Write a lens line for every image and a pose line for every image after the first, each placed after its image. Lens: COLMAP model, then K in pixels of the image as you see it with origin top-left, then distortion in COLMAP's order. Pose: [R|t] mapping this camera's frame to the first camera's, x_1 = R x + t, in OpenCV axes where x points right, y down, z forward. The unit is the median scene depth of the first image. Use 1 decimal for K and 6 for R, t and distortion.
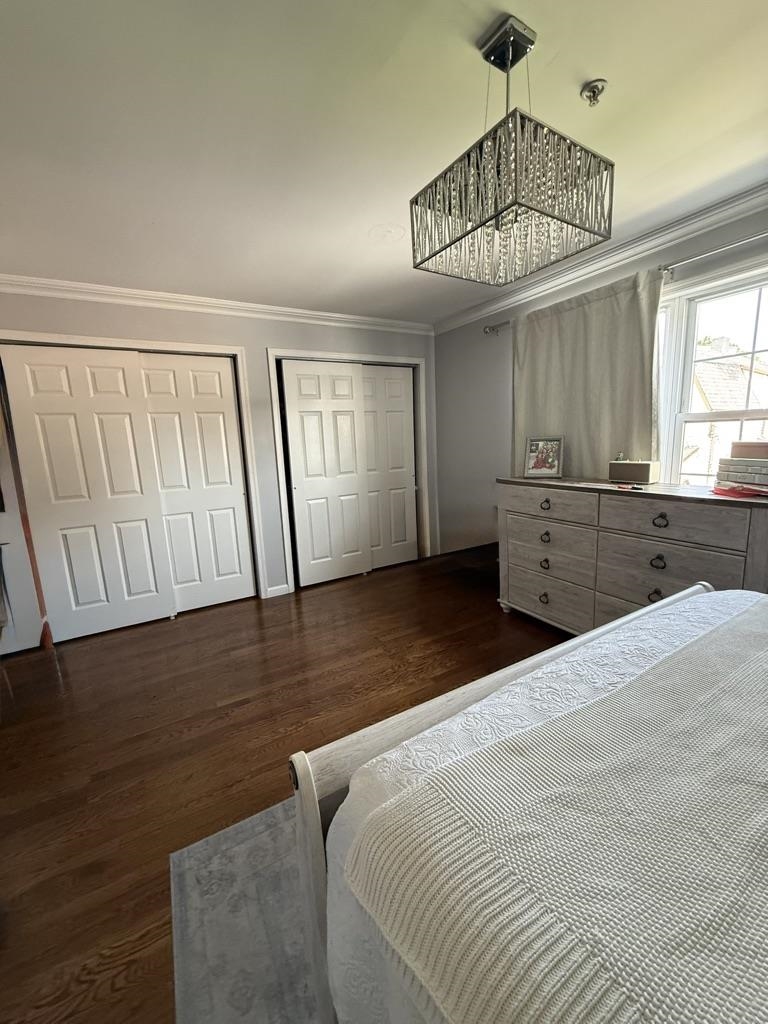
lens RADIAL K [[407.6, 0, 383.4], [0, 407.6, 511.7], [0, 0, 1]] dist [-0.002809, 0.000329]
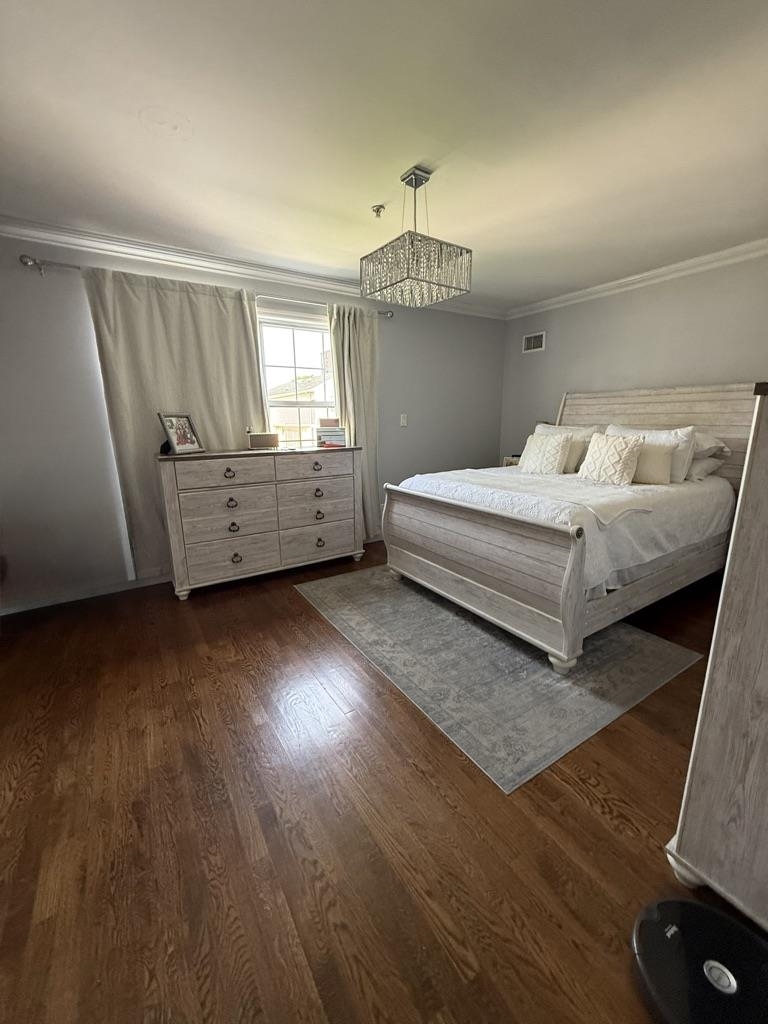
lens RADIAL K [[407.6, 0, 385.6], [0, 407.6, 510.9], [0, 0, 1]] dist [-0.002809, 0.000329]
pose [[-0.050552, -0.179286, 0.982497, -0.779751], [0.191724, 0.963716, 0.185724, -0.046171], [-0.980146, 0.197757, -0.014345, 0.662462]]
